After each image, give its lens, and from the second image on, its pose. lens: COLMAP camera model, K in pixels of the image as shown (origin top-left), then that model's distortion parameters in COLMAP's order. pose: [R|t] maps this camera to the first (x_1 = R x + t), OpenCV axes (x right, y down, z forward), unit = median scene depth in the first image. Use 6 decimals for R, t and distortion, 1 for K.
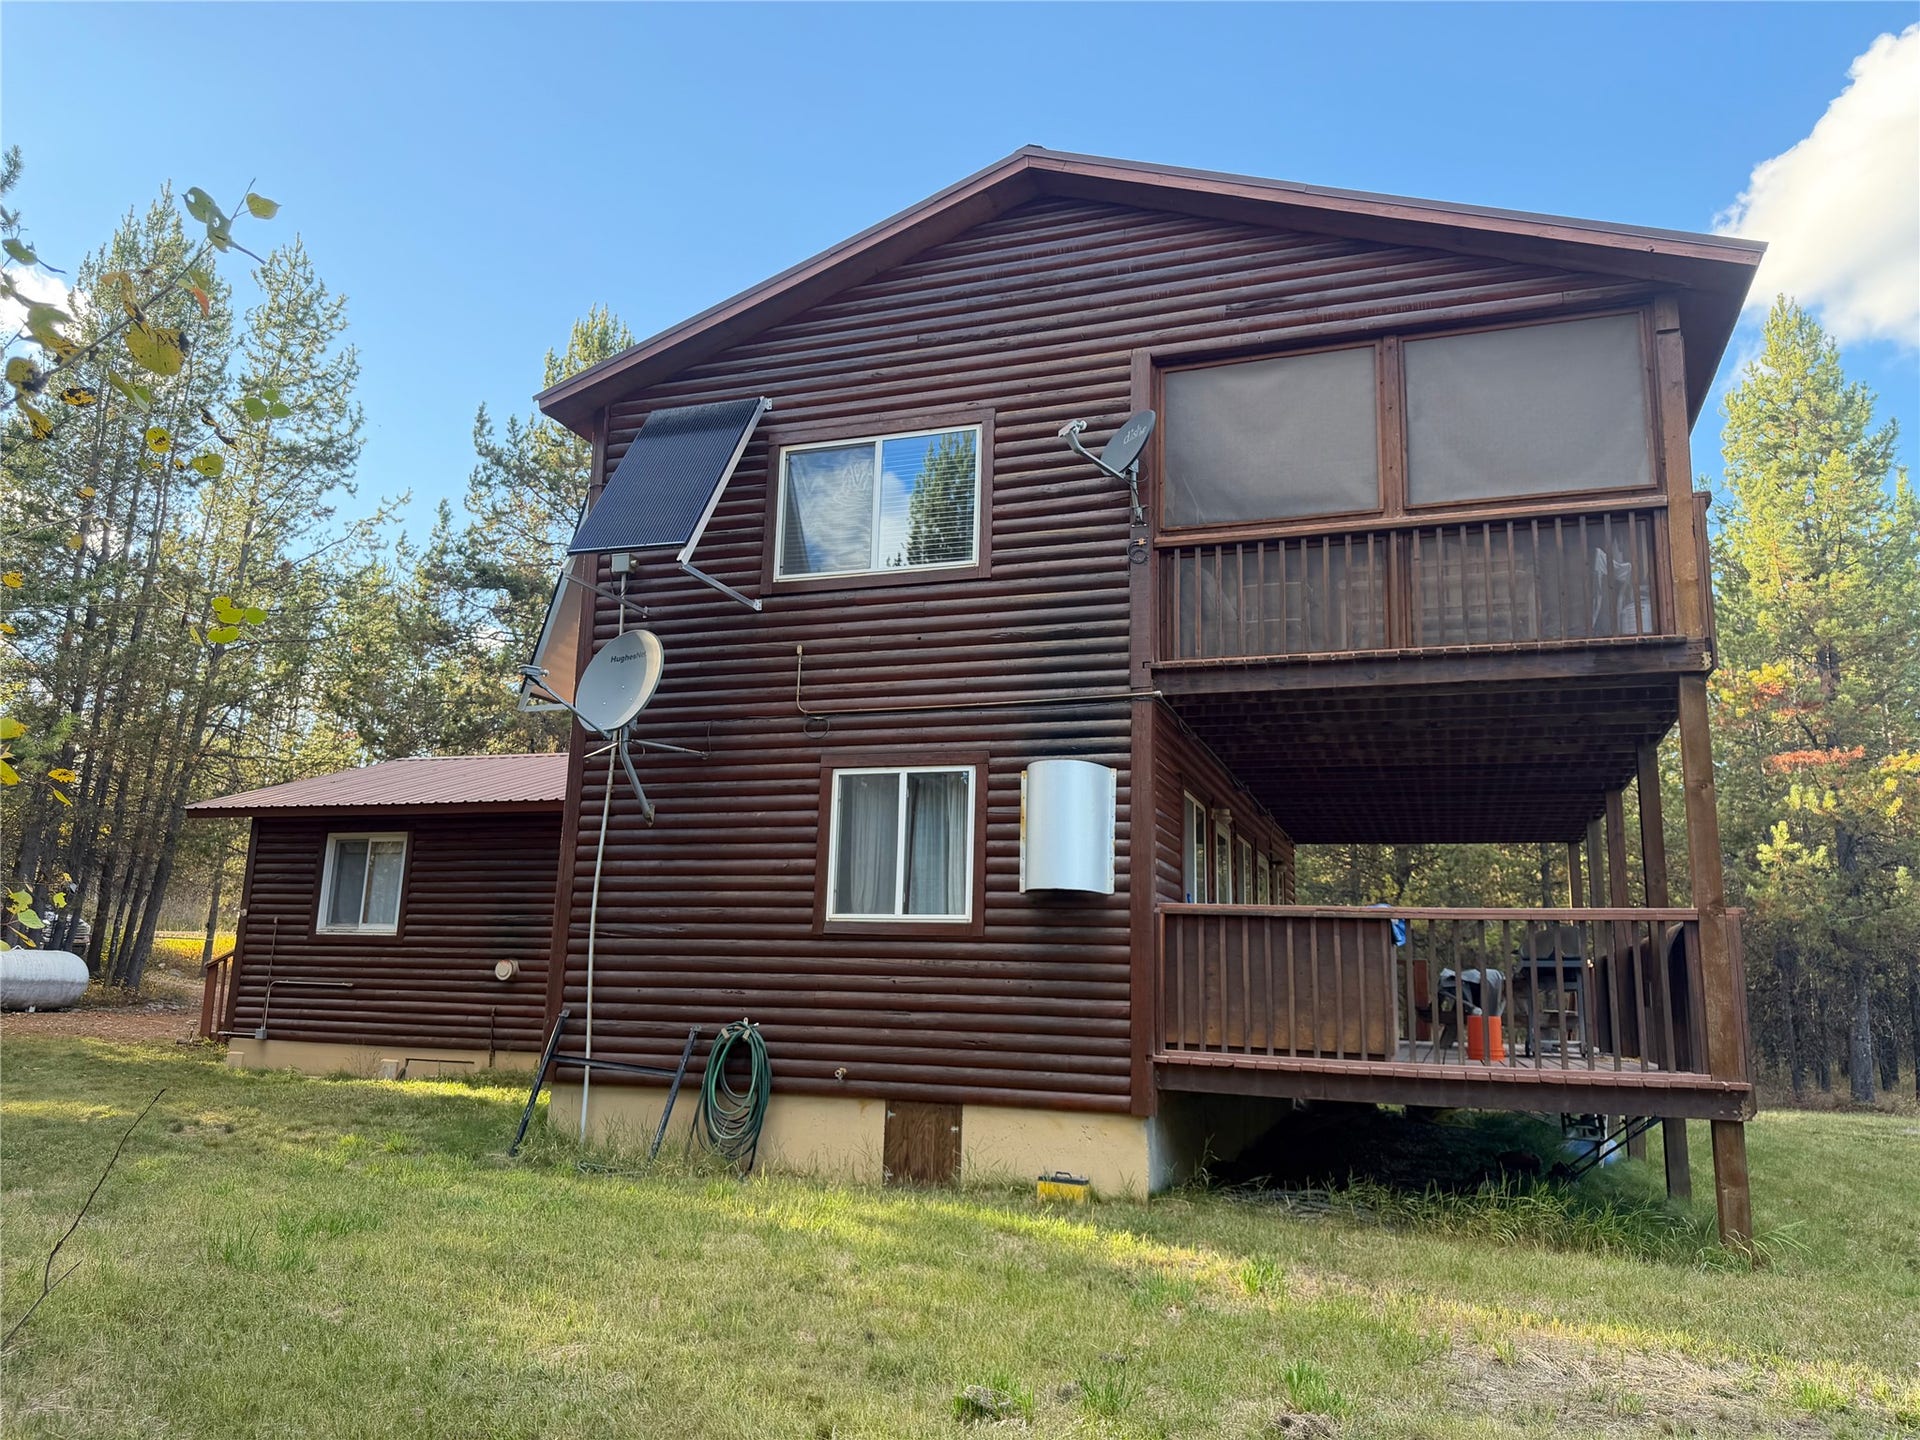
lens RADIAL K [[1363.7, 0, 960.0], [0, 1363.7, 720.0], [0, 0, 1]] dist [0.110772, -0.164589]
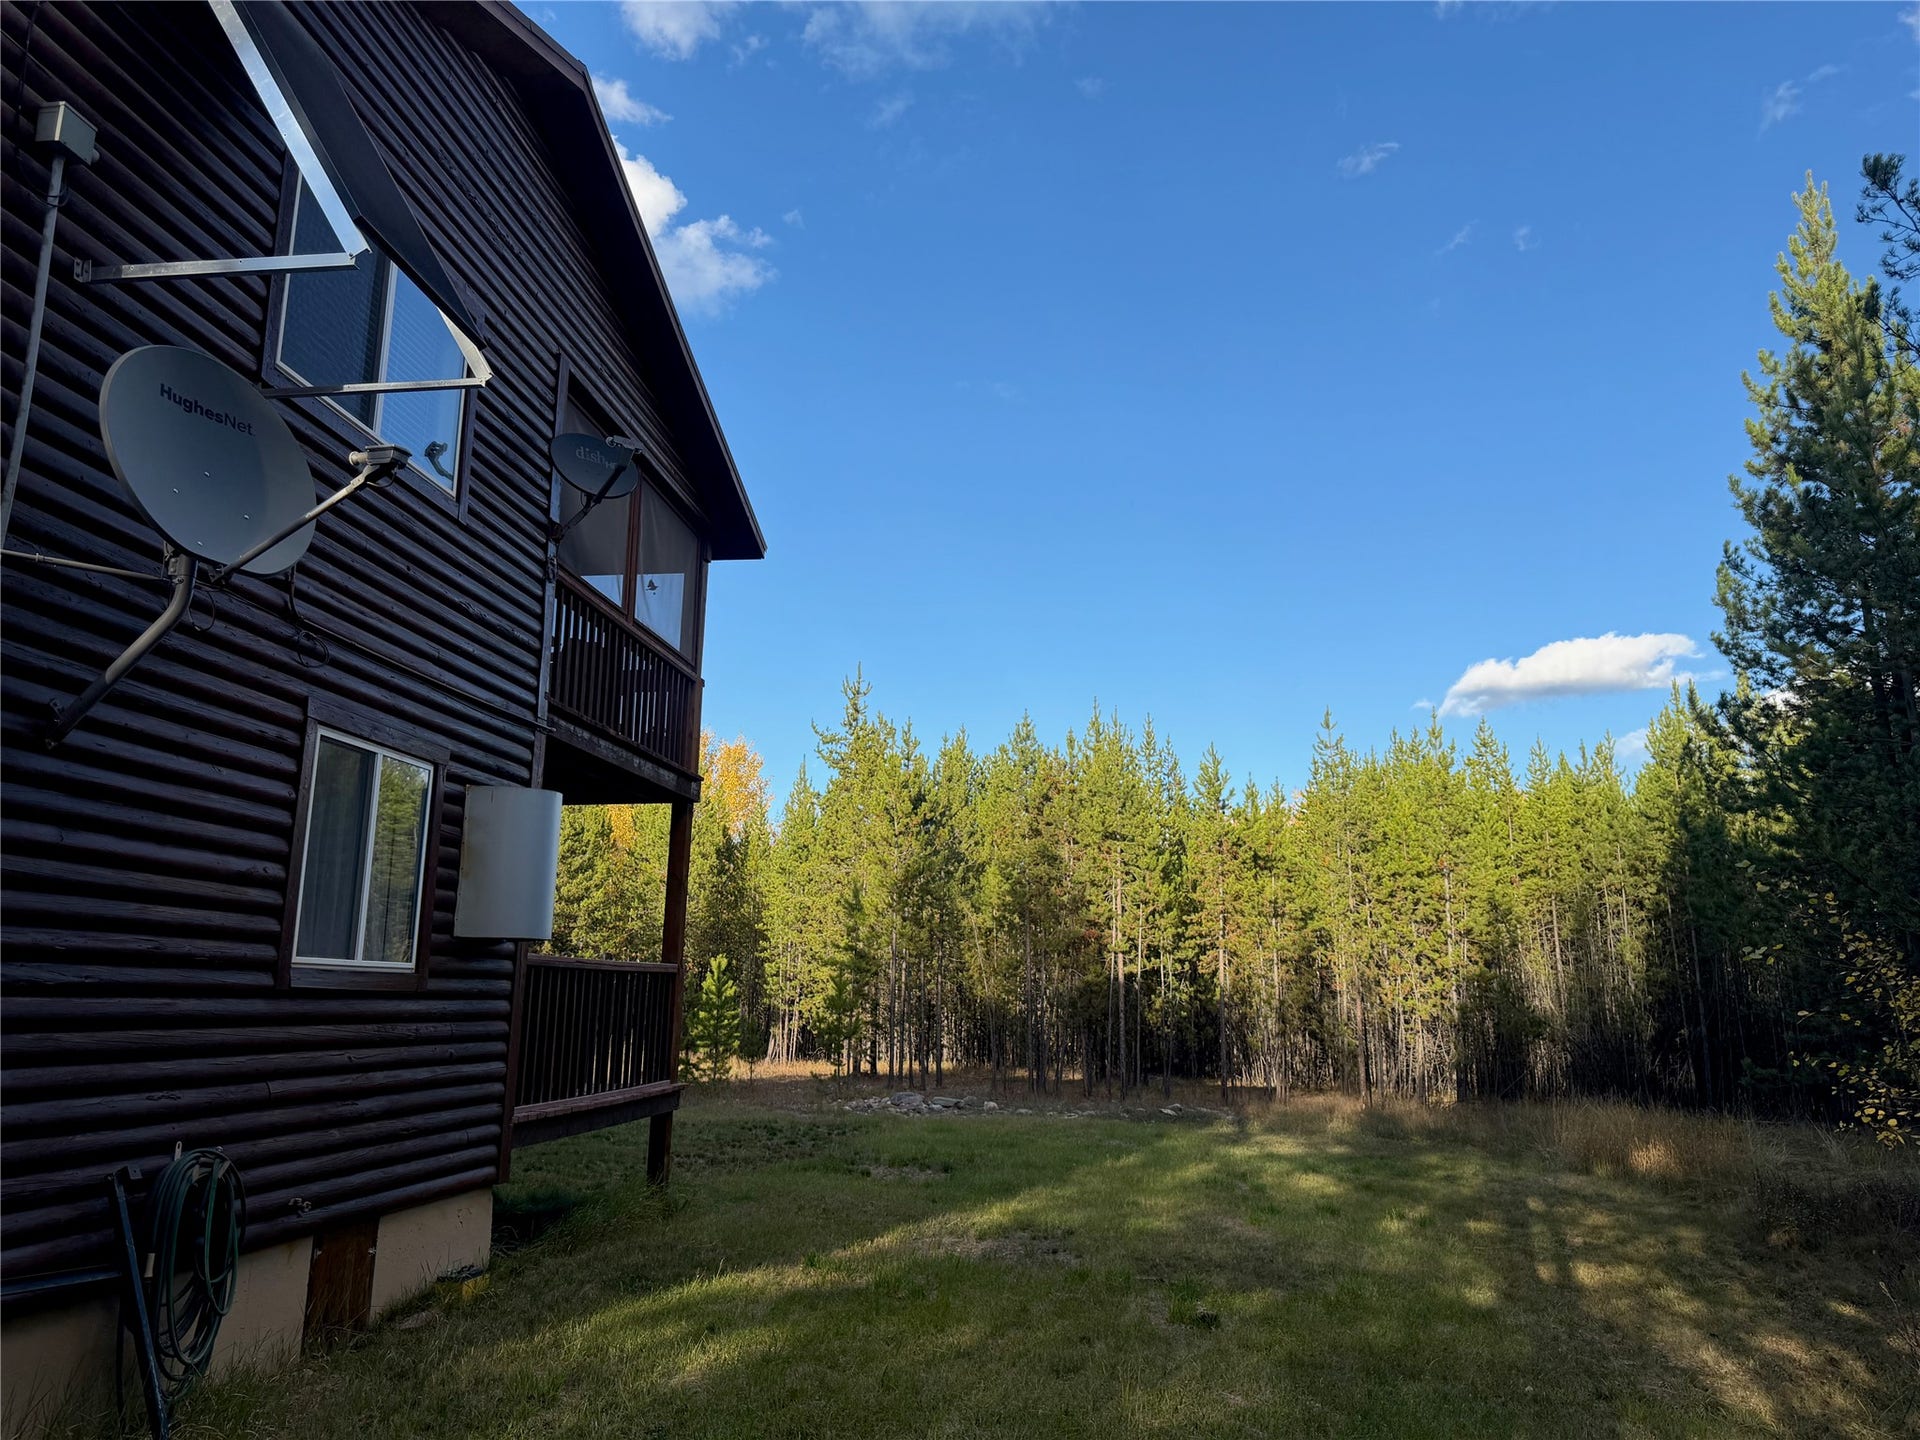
lens RADIAL K [[1363.7, 0, 960.0], [0, 1363.7, 720.0], [0, 0, 1]] dist [0.110772, -0.164589]
pose [[-0.248408, 0.165109, 0.954480, -0.826999], [-0.203969, 0.954357, -0.218172, 0.119850], [-0.946937, -0.248880, -0.203392, 0.903805]]
